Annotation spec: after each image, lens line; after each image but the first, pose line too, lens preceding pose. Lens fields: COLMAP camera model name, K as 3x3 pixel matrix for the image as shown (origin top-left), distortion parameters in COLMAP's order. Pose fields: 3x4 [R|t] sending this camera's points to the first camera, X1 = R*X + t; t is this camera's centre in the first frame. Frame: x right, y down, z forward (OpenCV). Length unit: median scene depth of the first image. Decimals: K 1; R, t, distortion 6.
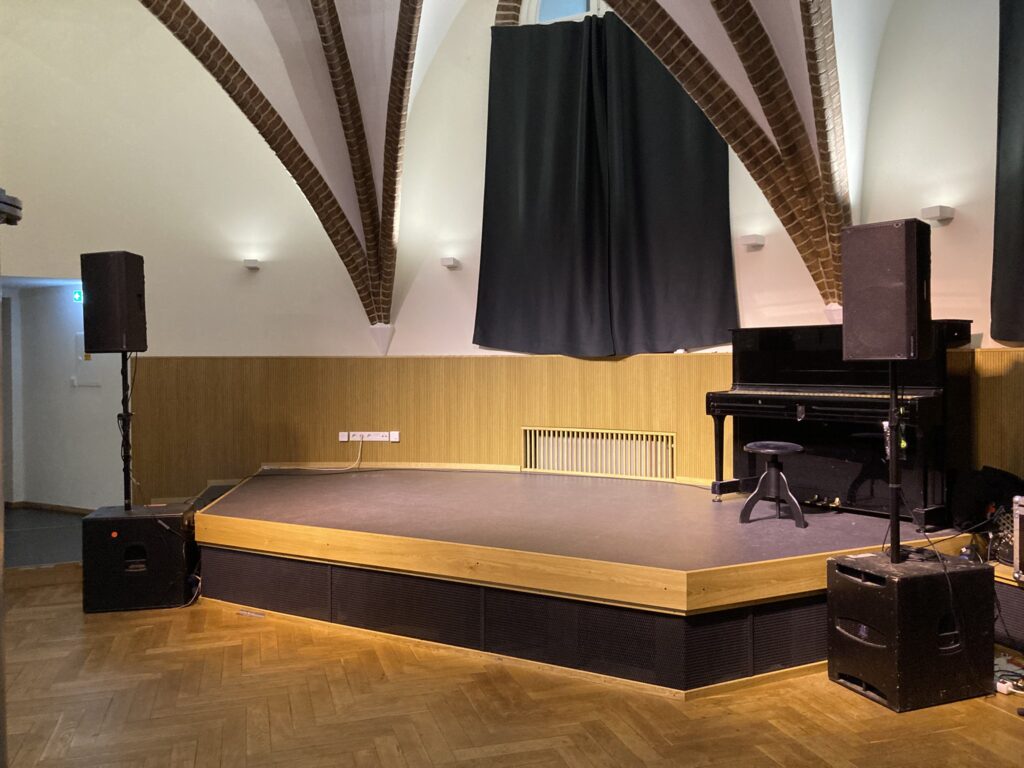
lens RADIAL K [[814.3, 0, 512.0], [0, 814.3, 384.0], [0, 0, 1]] dist [0.031811, -0.045530]
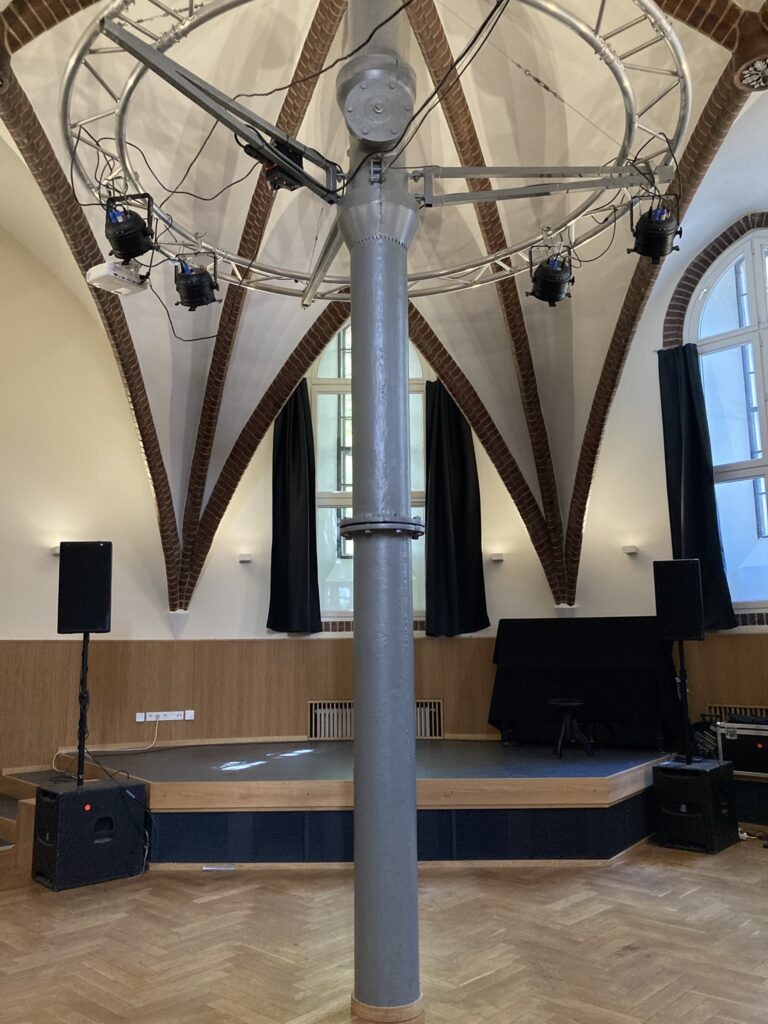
lens RADIAL K [[814.3, 0, 384.0], [0, 814.3, 512.0], [0, 0, 1]] dist [0.031811, -0.045530]
pose [[0.875314, 0.078061, 0.477213, -0.475117], [0.017570, 0.981098, -0.192712, 0.013953], [-0.483236, 0.177068, 0.857397, -0.108385]]
